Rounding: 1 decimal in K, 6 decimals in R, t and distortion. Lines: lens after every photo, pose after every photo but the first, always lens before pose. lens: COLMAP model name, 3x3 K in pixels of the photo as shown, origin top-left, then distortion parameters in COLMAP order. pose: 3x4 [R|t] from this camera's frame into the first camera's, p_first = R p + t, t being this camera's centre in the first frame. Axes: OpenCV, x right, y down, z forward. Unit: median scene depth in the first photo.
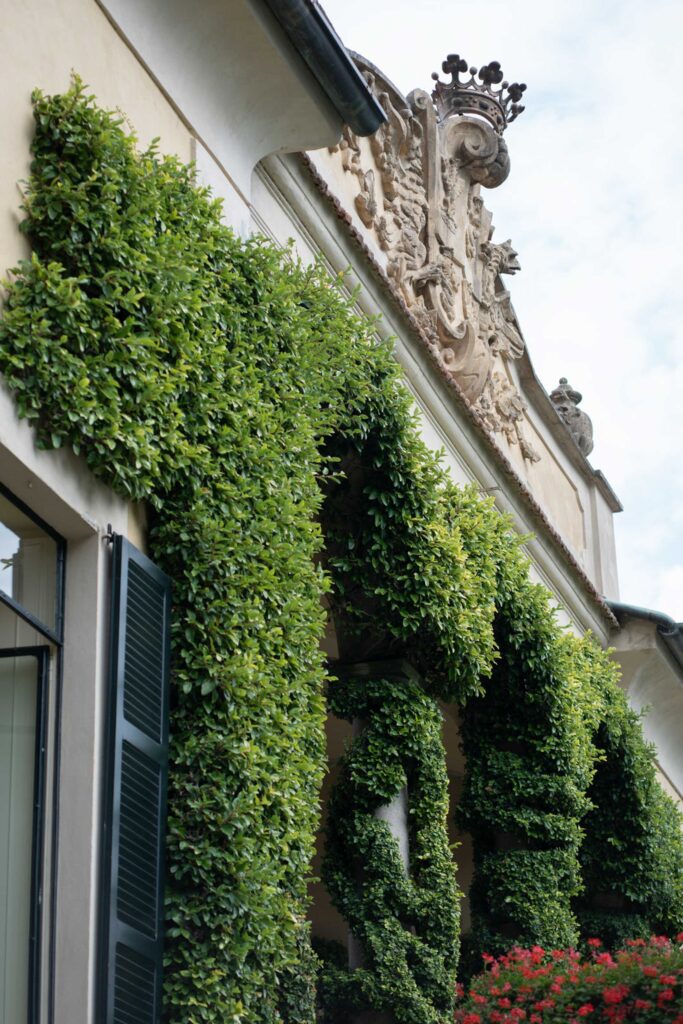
lens RADIAL K [[2389.4, 0, 341.0], [0, 2389.4, 520.1], [0, 0, 1]] dist [-0.026811, 0.000000]
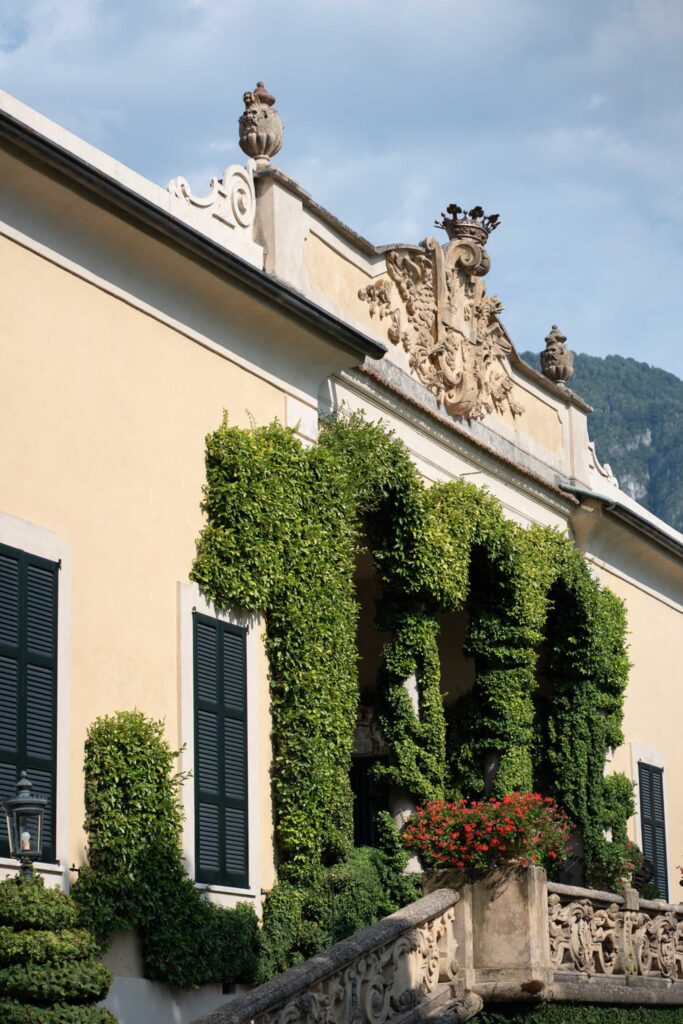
lens RADIAL K [[2389.4, 0, 340.4], [0, 2389.4, 510.6], [0, 0, 1]] dist [-0.026811, 0.000000]
pose [[0.995931, -0.021391, -0.087549, 0.139659], [0.038369, 0.979628, 0.197120, -0.401249], [0.081549, -0.199677, 0.976462, -0.870914]]
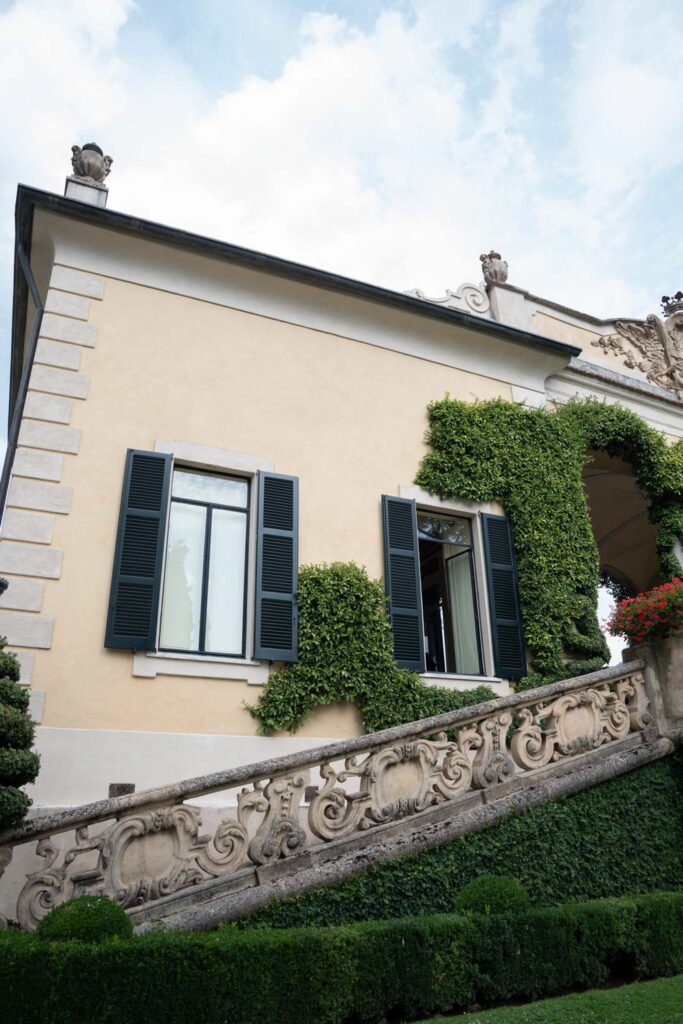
lens RADIAL K [[702.9, 0, 346.4], [0, 702.9, 508.9], [0, 0, 1]] dist [-0.080155, 0.027869]
pose [[0.695436, -0.285962, -0.659238, 0.335773], [0.301752, 0.948815, -0.093252, 0.027239], [0.652161, -0.134075, 0.746130, 0.058888]]
